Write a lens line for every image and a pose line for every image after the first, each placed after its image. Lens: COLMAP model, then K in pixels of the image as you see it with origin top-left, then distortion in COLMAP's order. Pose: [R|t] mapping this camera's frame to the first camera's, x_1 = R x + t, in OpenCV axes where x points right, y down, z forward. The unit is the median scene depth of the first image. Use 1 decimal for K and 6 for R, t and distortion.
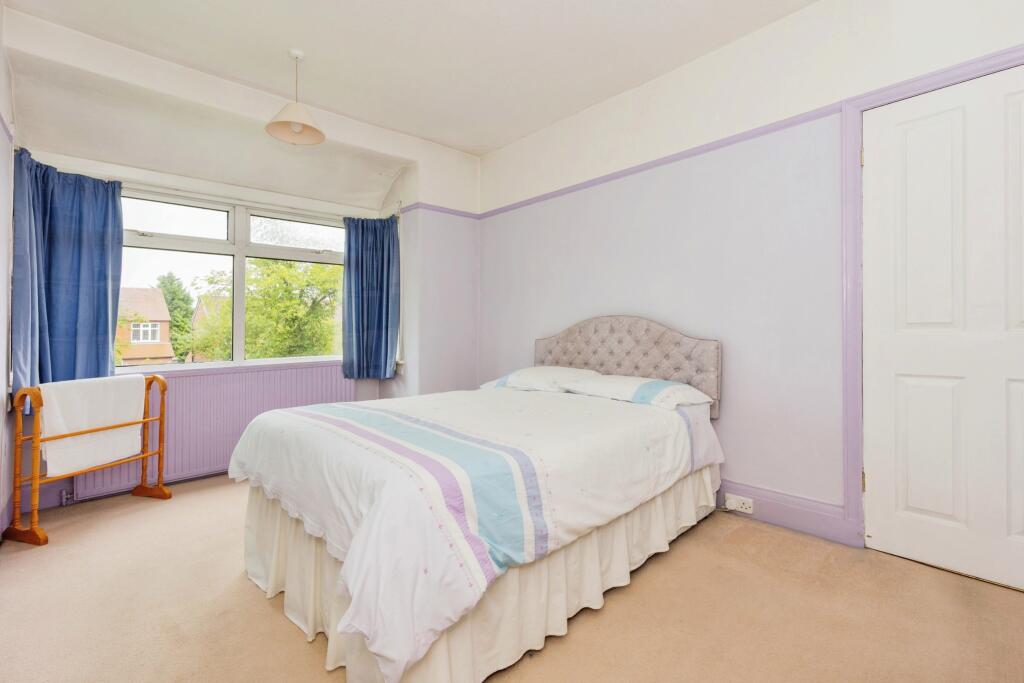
lens RADIAL K [[453.5, 0, 510.4], [0, 453.5, 332.5], [0, 0, 1]] dist [0.000839, 0.000200]
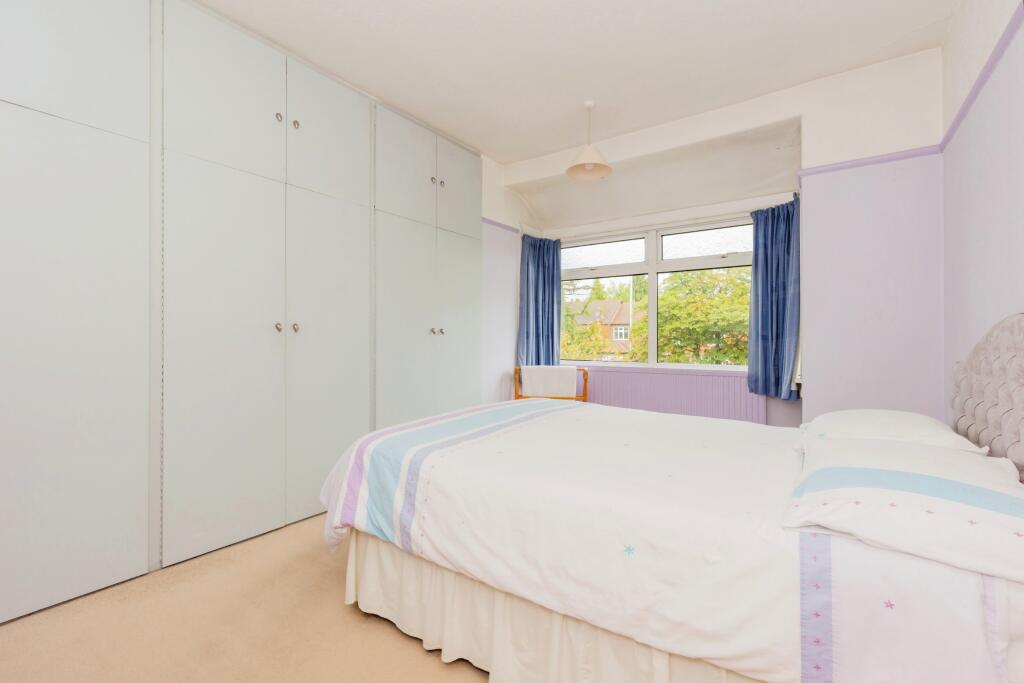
lens RADIAL K [[453.5, 0, 510.4], [0, 453.5, 332.5], [0, 0, 1]] dist [0.000839, 0.000200]
pose [[0.199128, 0.002631, -0.979970, 0.429782], [-0.016119, 0.999870, -0.000591, -0.009194], [0.979841, 0.015914, 0.199144, 0.375552]]
